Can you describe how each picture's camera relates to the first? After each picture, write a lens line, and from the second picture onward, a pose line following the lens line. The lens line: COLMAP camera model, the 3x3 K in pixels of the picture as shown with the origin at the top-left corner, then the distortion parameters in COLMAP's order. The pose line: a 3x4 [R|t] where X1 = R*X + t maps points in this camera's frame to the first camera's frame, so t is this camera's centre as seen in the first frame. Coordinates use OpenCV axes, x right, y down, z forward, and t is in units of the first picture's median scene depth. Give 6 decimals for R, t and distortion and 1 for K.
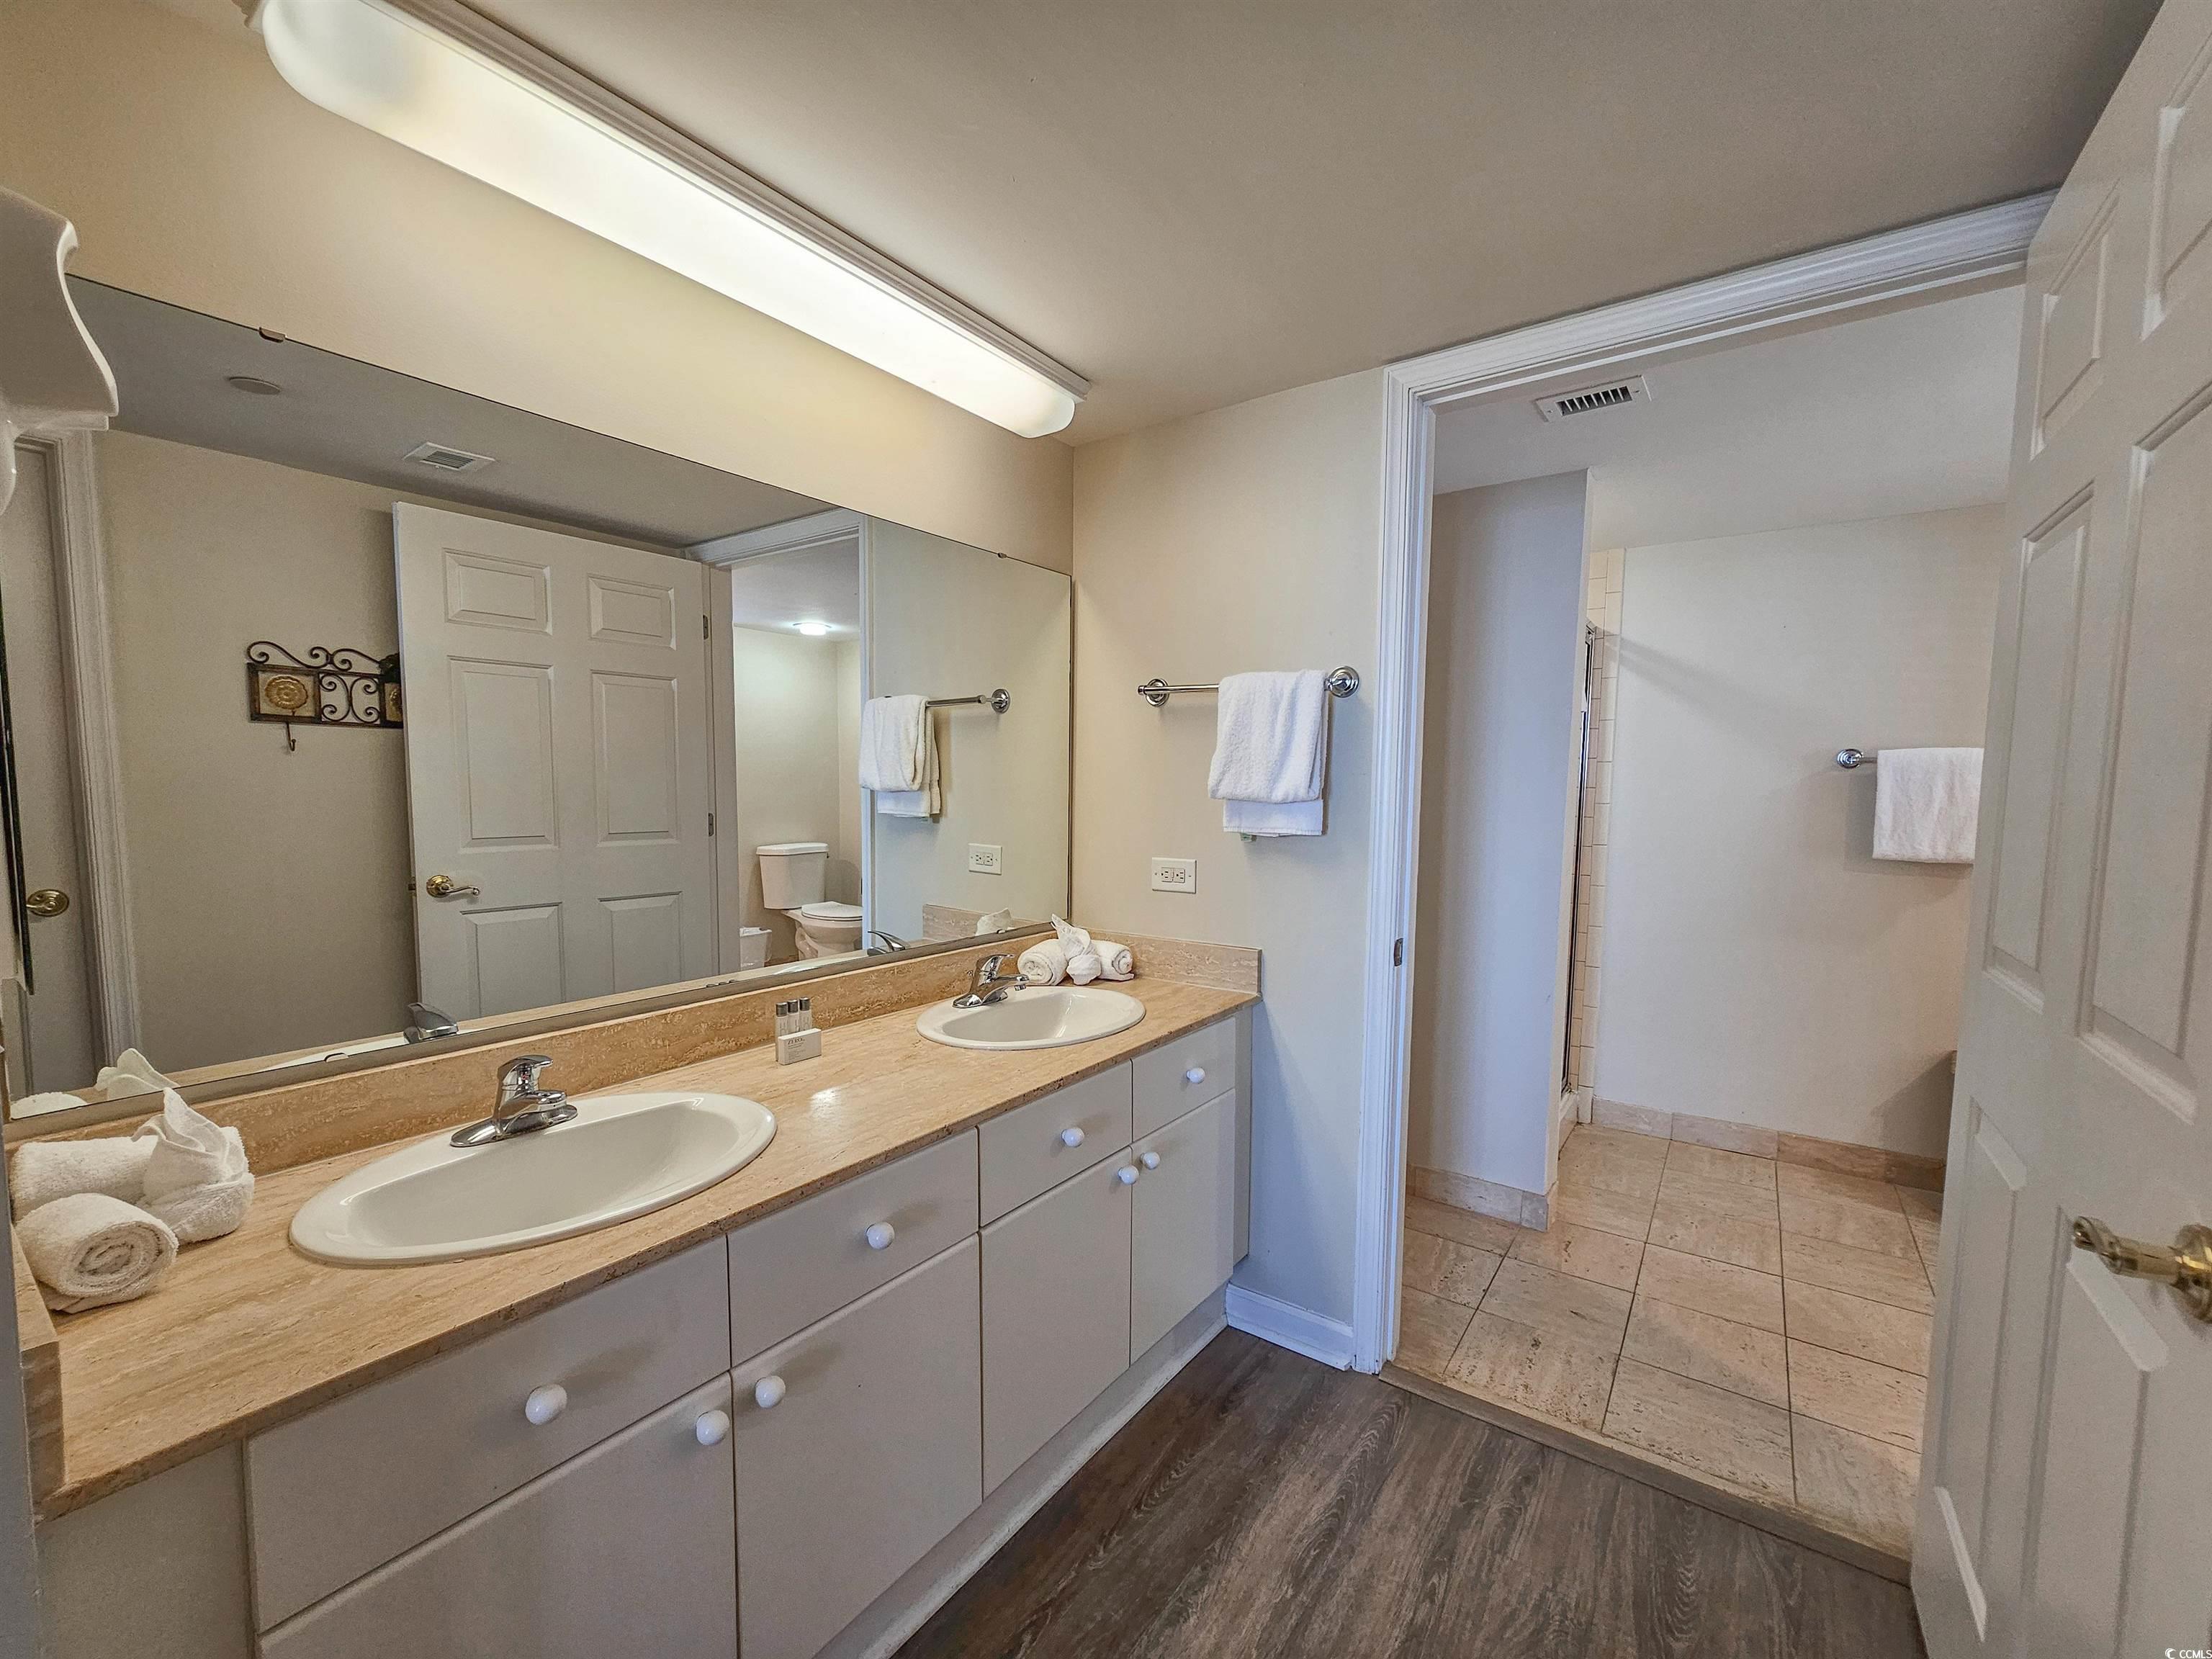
lens RADIAL K [[908.4, 0, 1112.7], [0, 908.4, 854.5], [0, 0, 1]] dist [-0.011345, 0.005232]
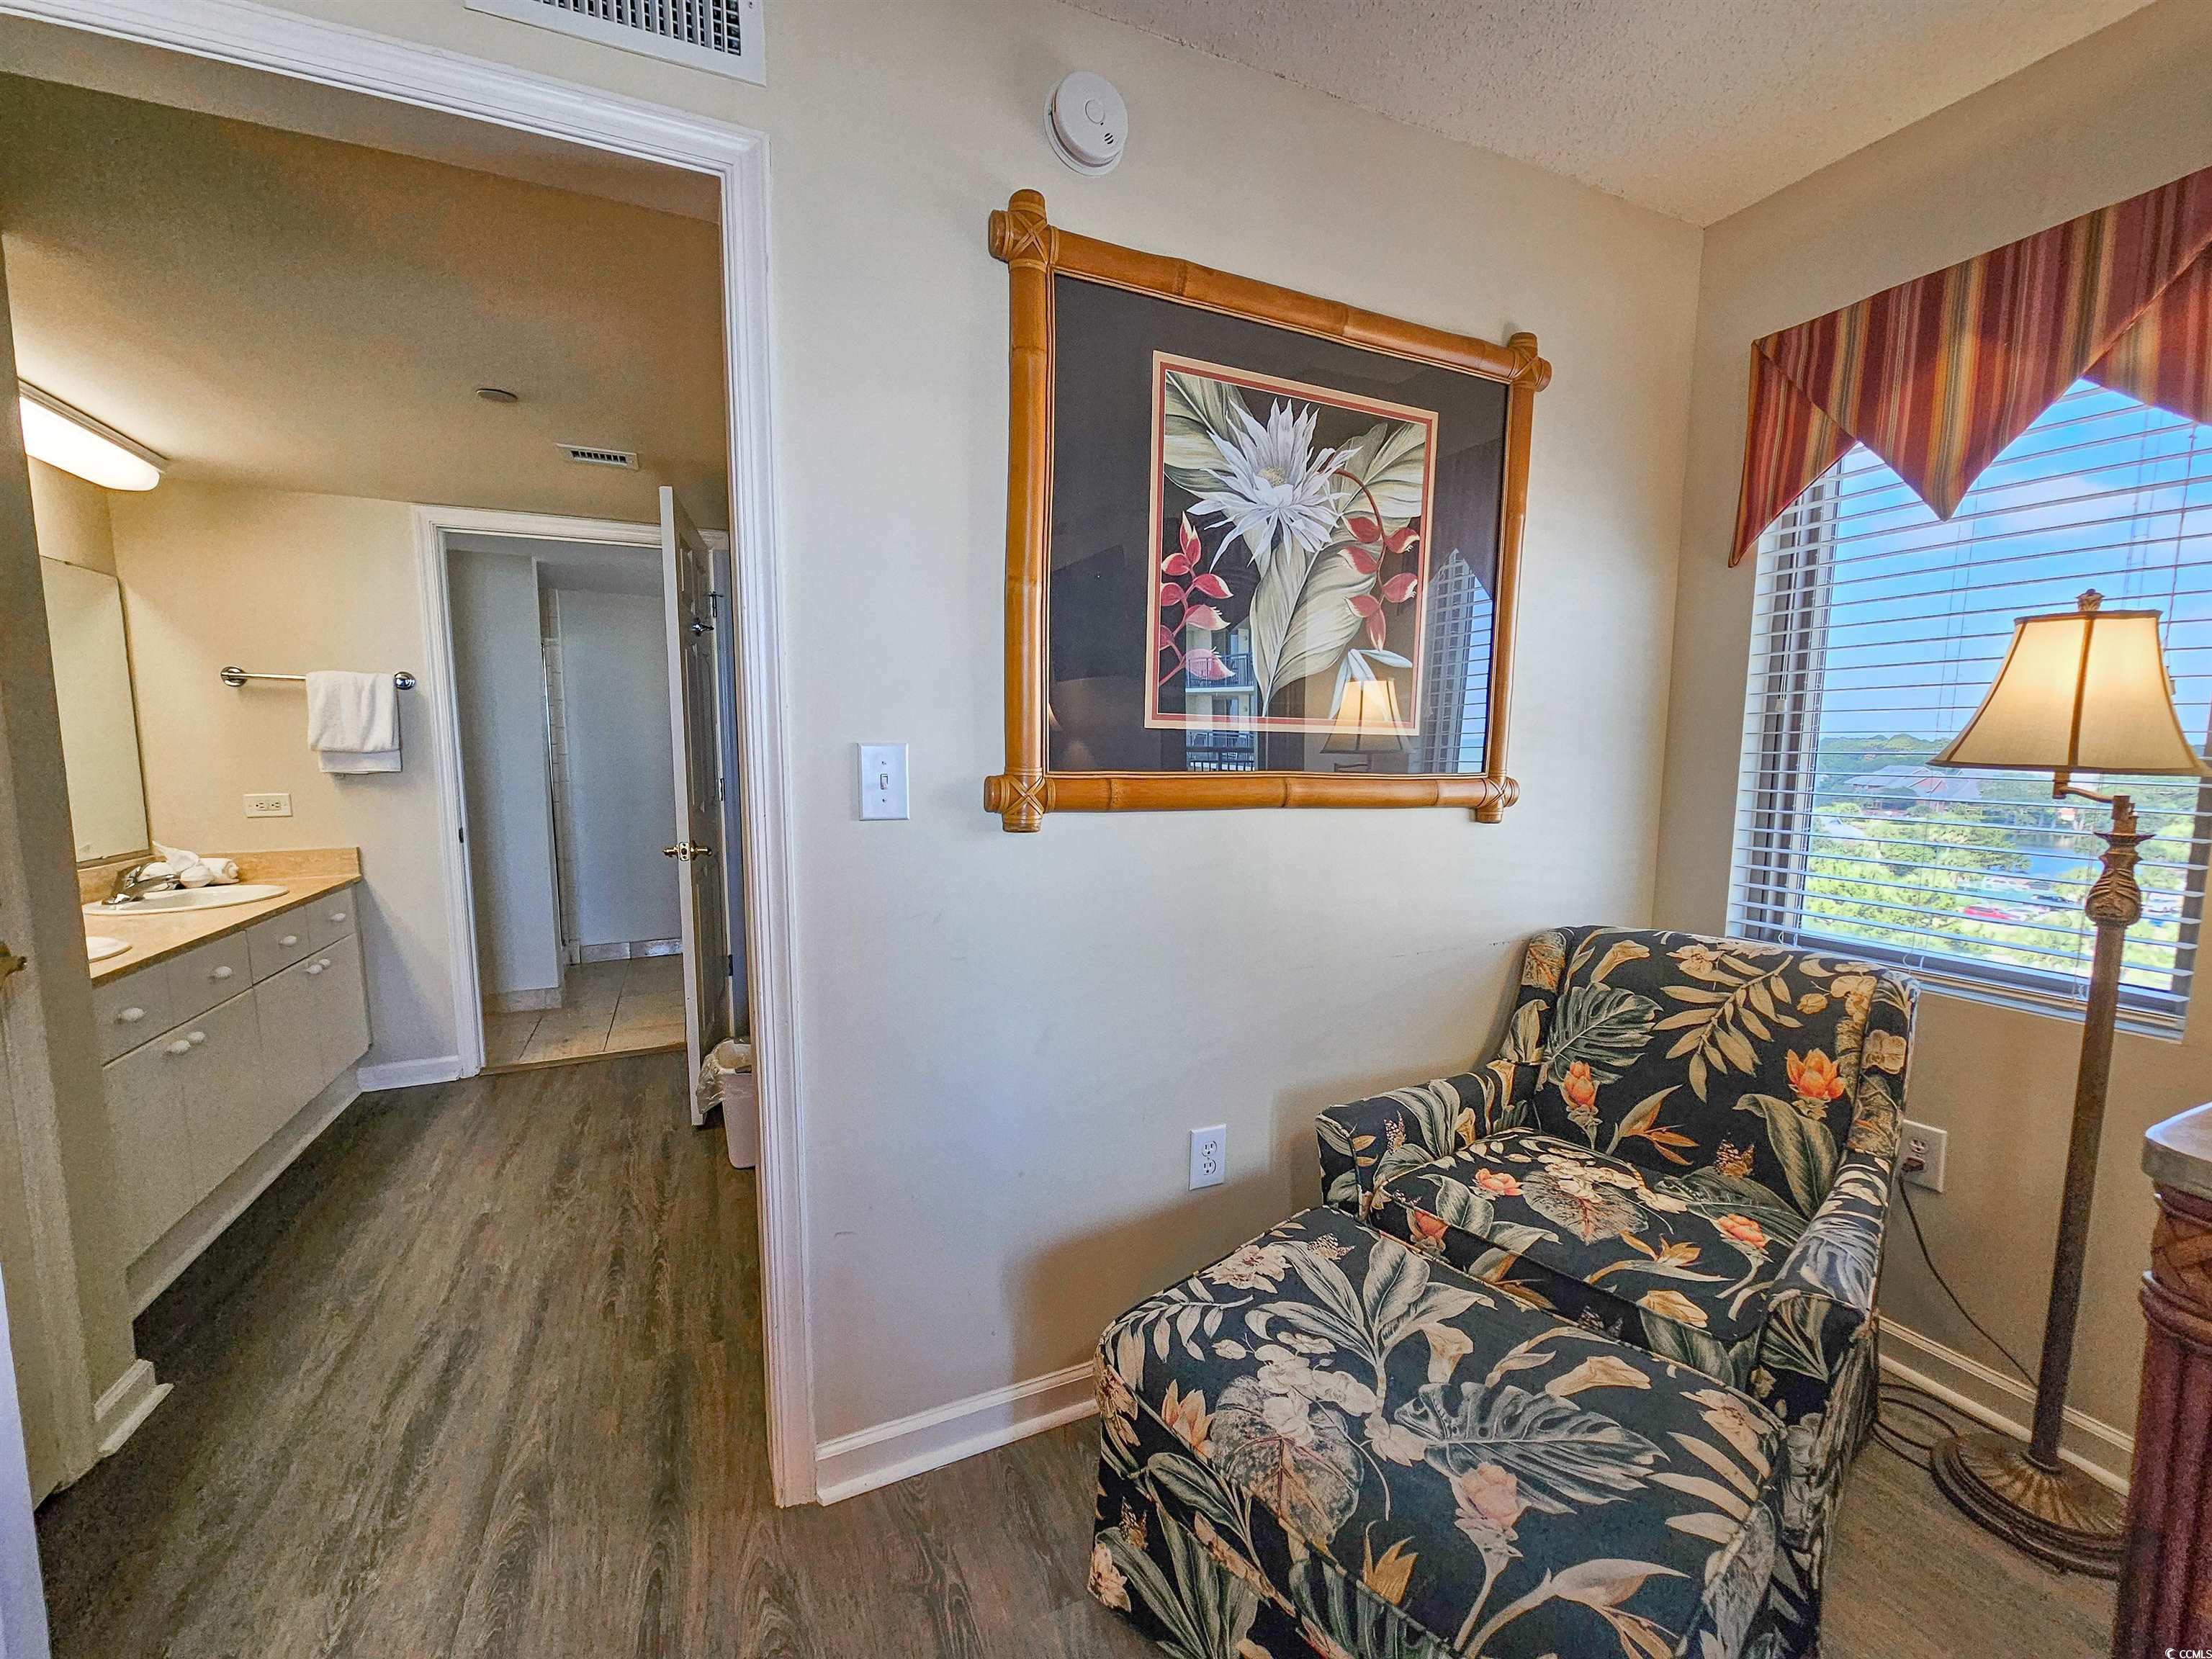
lens RADIAL K [[908.4, 0, 1112.7], [0, 908.4, 854.5], [0, 0, 1]] dist [-0.011345, 0.005232]
pose [[0.501747, -0.109802, 0.858017, -0.566037], [0.071180, 0.993788, 0.085553, 0.083067], [-0.862081, 0.018147, 0.506445, -0.996220]]
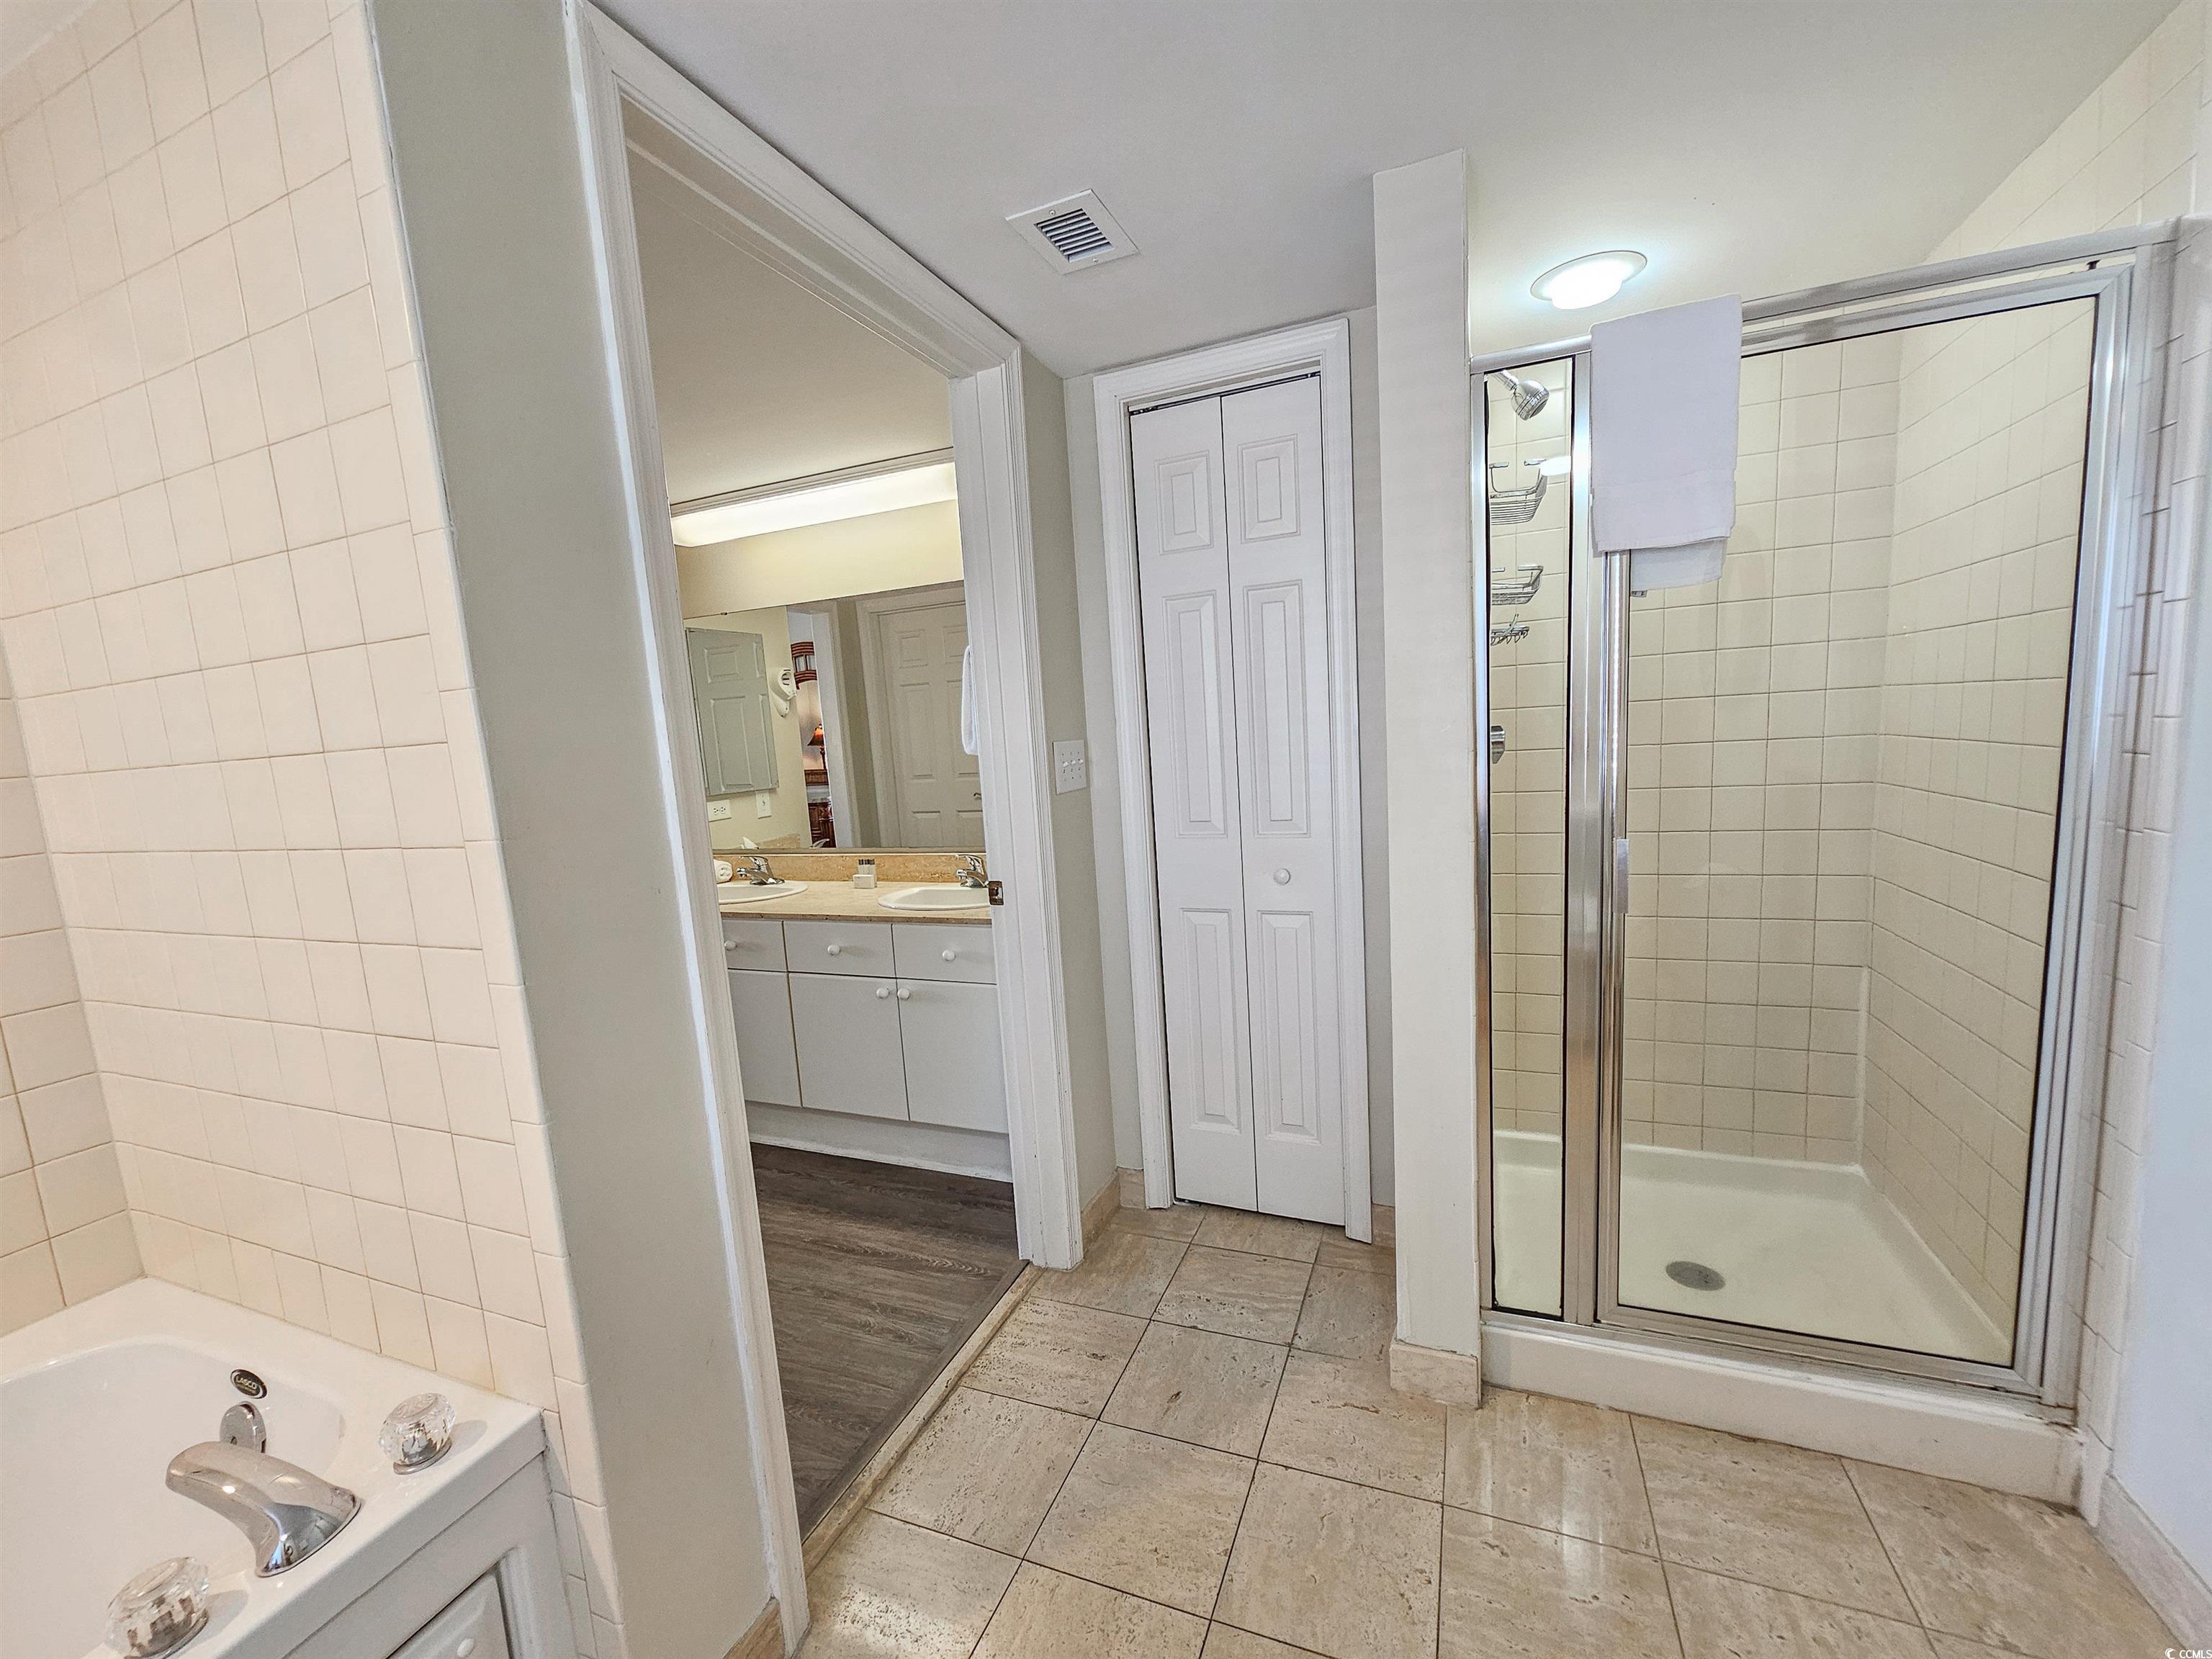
lens RADIAL K [[908.4, 0, 1112.7], [0, 908.4, 854.5], [0, 0, 1]] dist [-0.011345, 0.005232]
pose [[0.234601, 0.110720, -0.965766, 1.378981], [-0.016952, 0.993807, 0.109817, -0.062238], [0.971944, -0.009392, 0.235025, 0.859132]]
